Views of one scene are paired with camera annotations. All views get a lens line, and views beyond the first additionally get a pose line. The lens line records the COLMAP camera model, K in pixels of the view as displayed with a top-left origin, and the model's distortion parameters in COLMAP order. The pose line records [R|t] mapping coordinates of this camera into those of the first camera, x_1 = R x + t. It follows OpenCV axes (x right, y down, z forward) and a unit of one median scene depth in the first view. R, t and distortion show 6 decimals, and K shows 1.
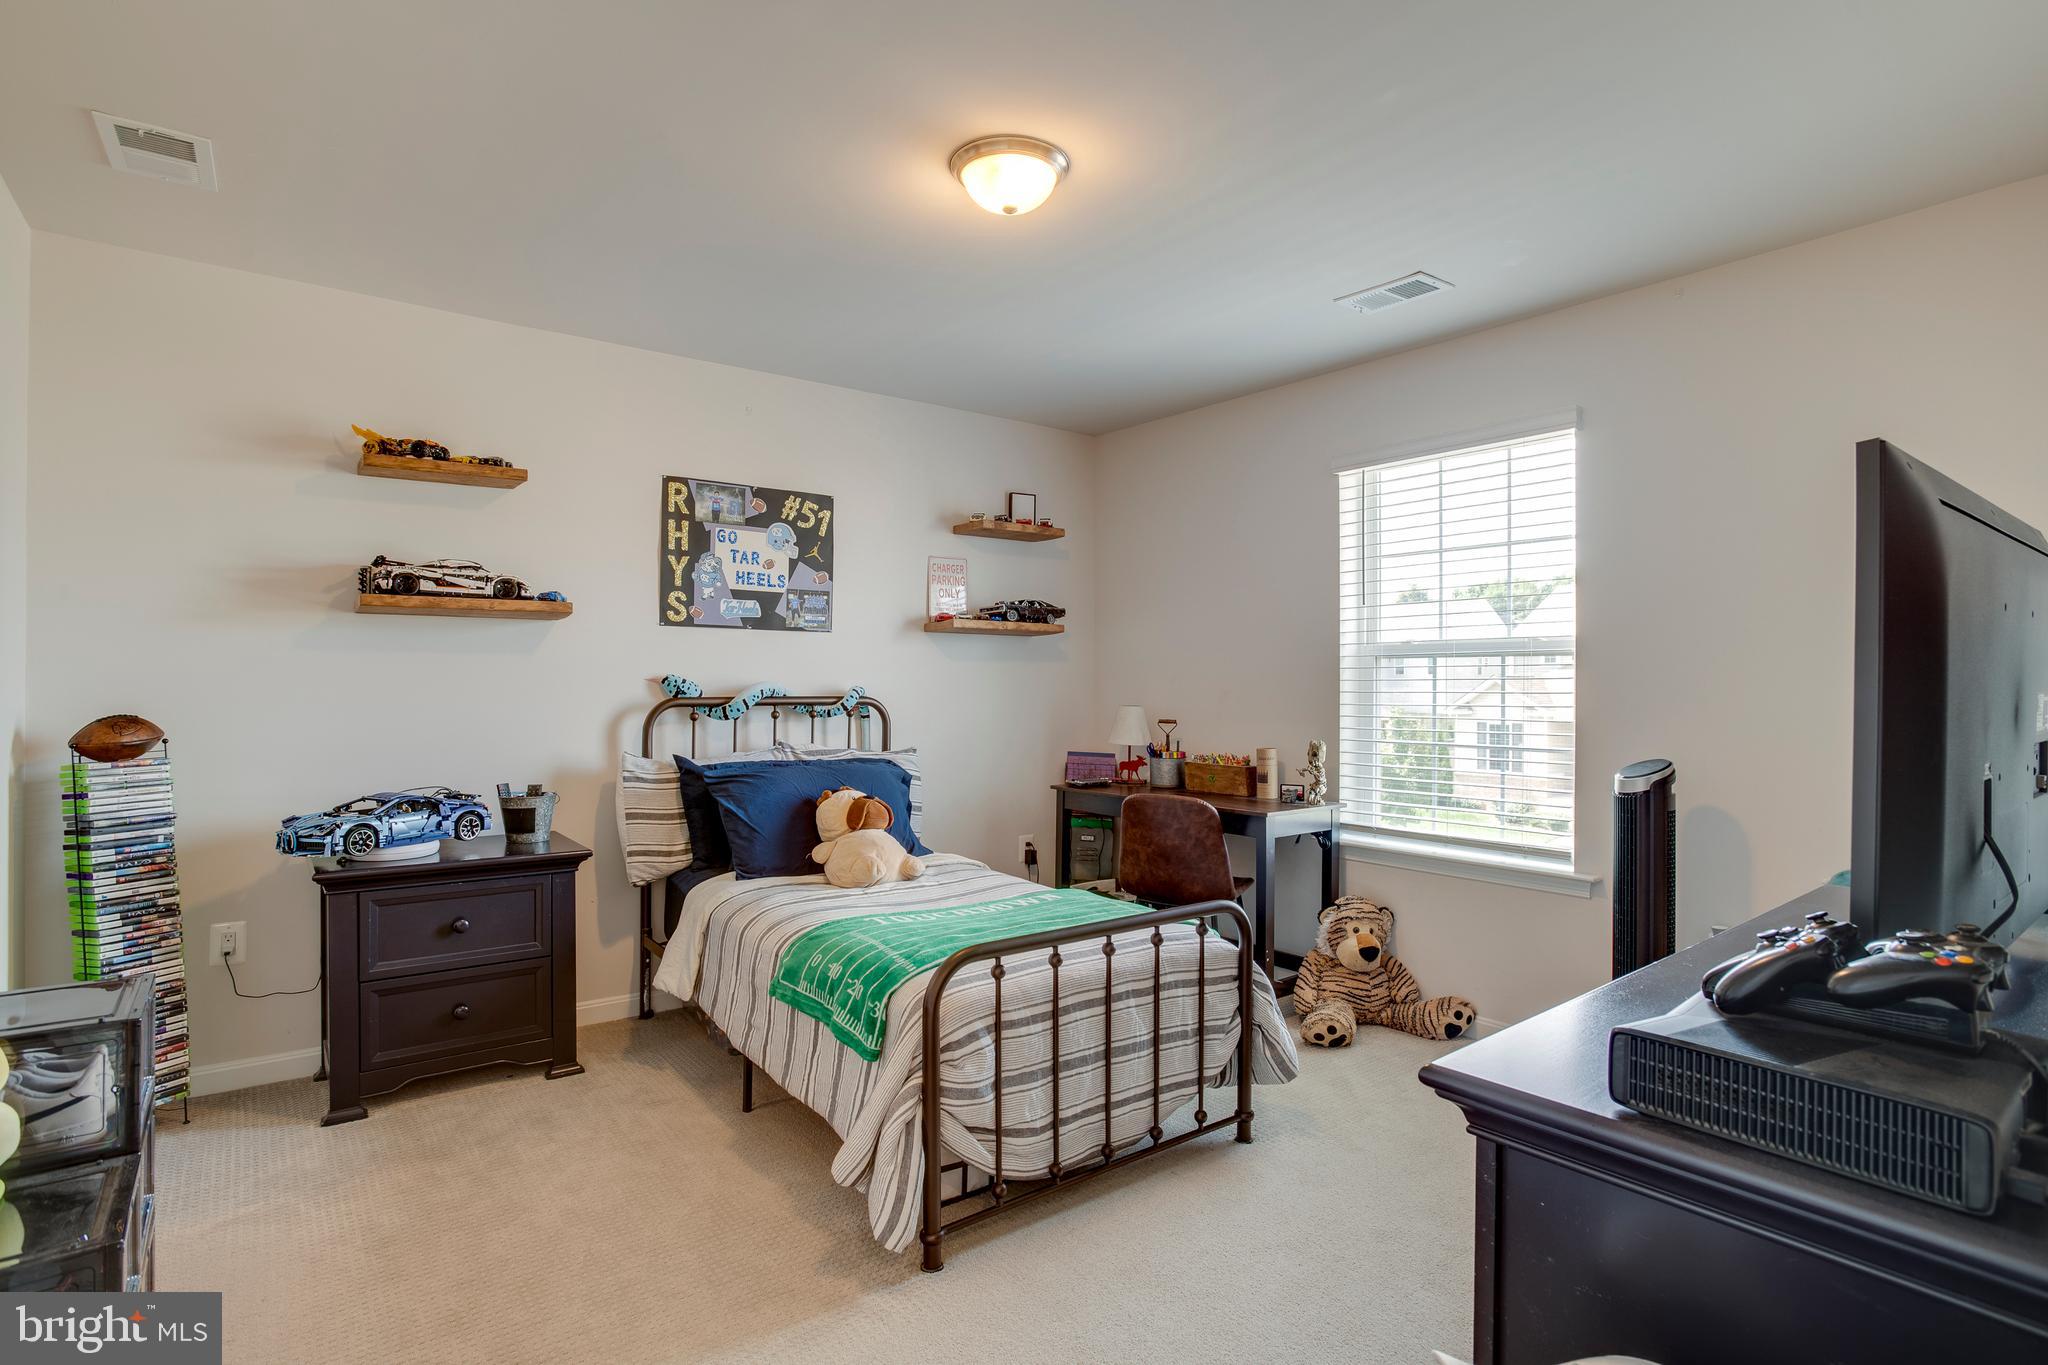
lens RADIAL K [[998.4, 0, 1012.7], [0, 998.4, 671.1], [0, 0, 1]] dist [-0.063630, 0.000314]
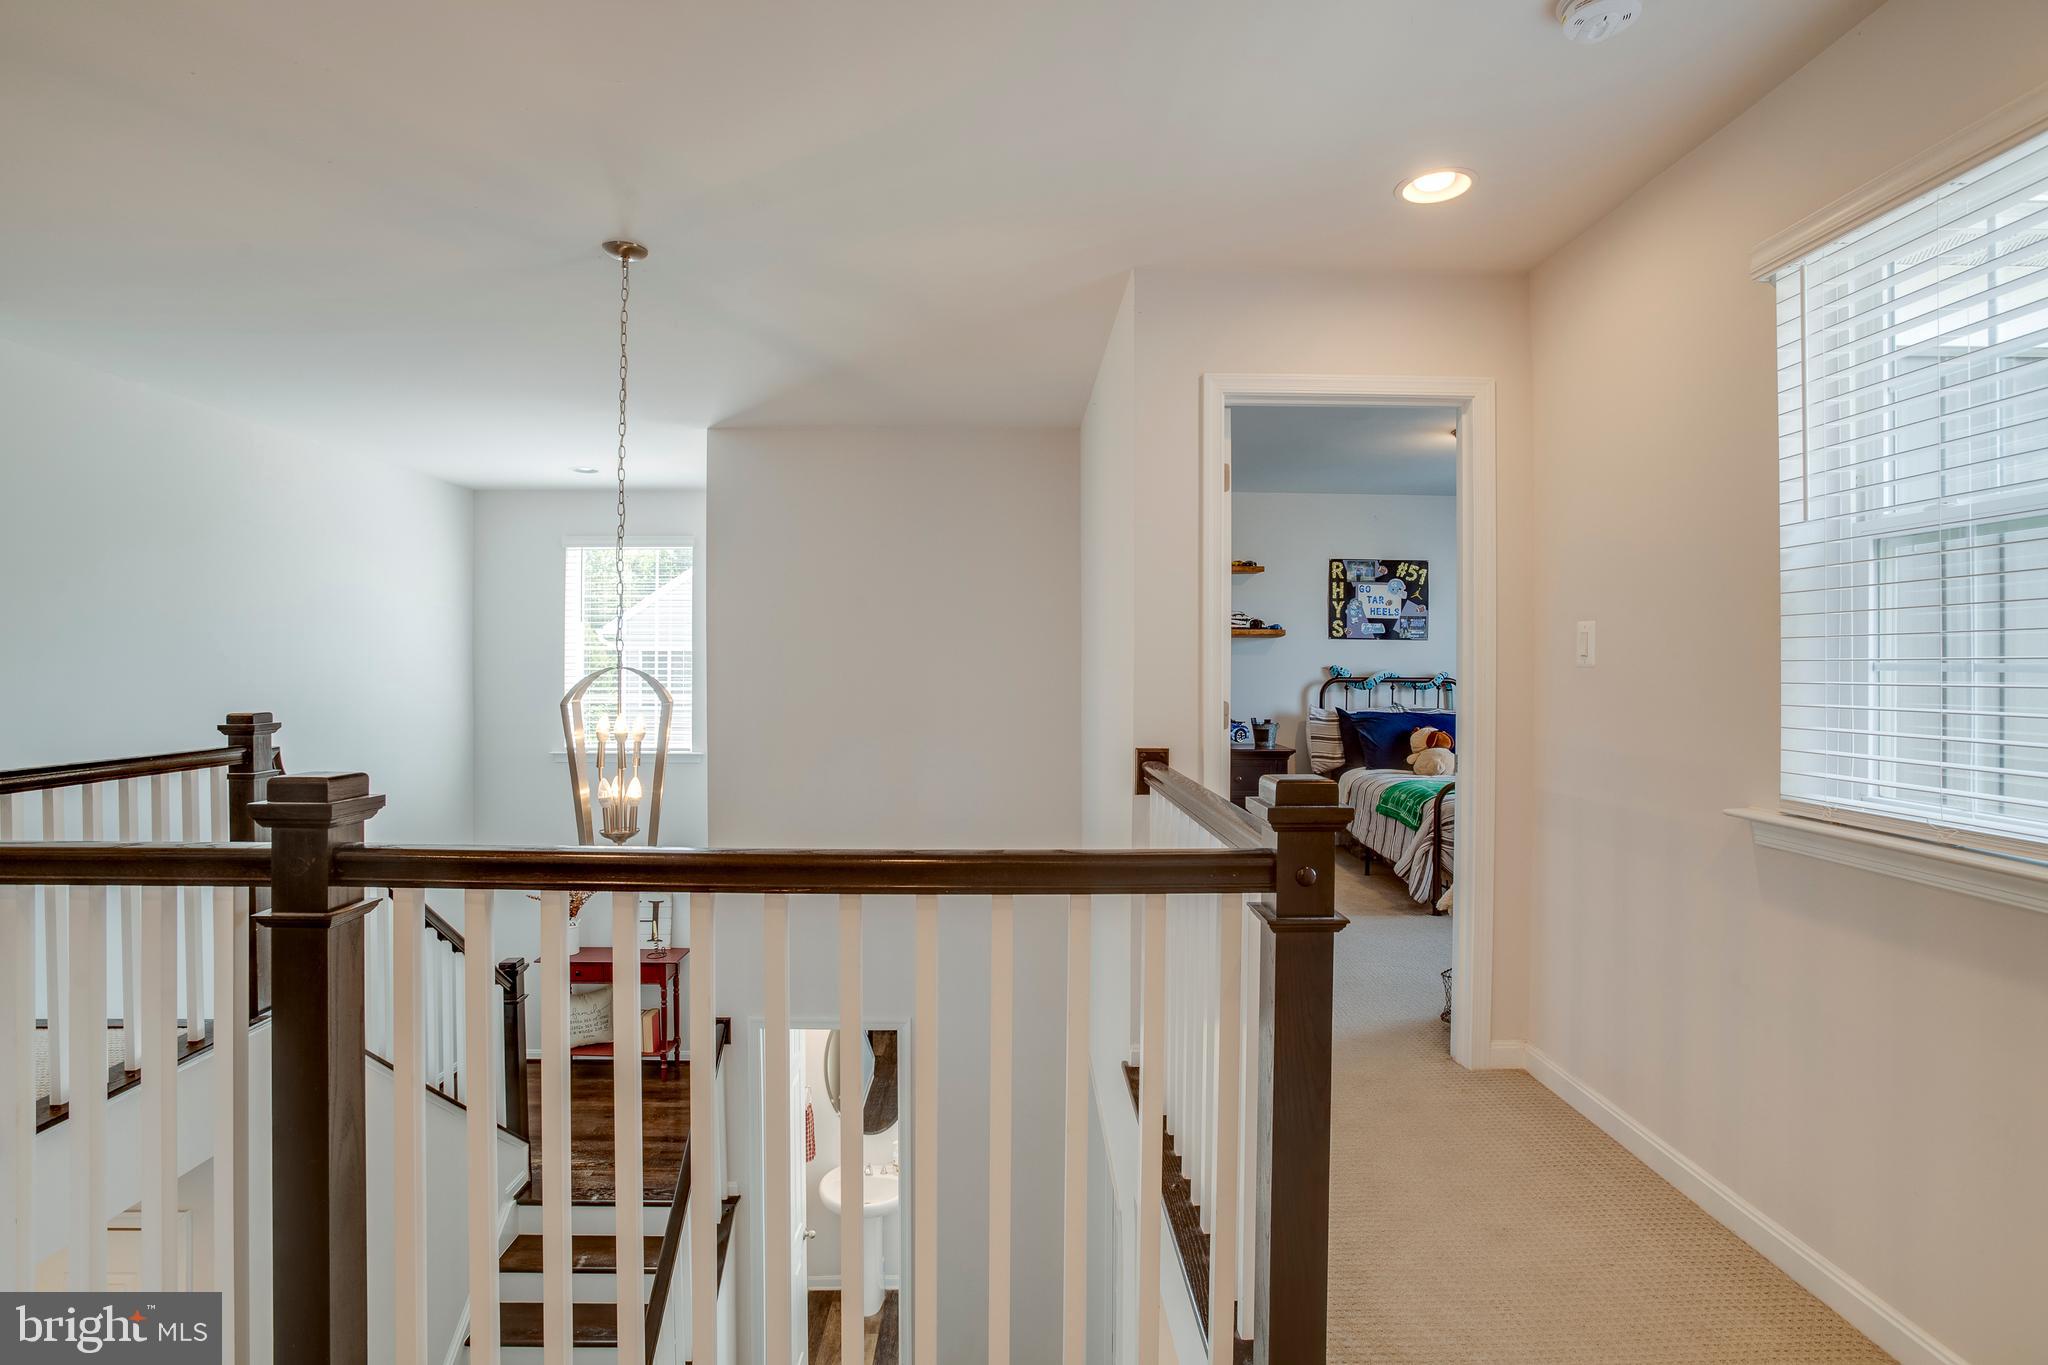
lens RADIAL K [[998.4, 0, 1012.7], [0, 998.4, 671.1], [0, 0, 1]] dist [-0.063630, 0.000314]
pose [[0.792087, 0.000482, -0.610408, 0.315965], [0.003721, 0.999977, 0.005618, 0.002011], [0.610397, -0.006721, 0.792067, -0.852564]]
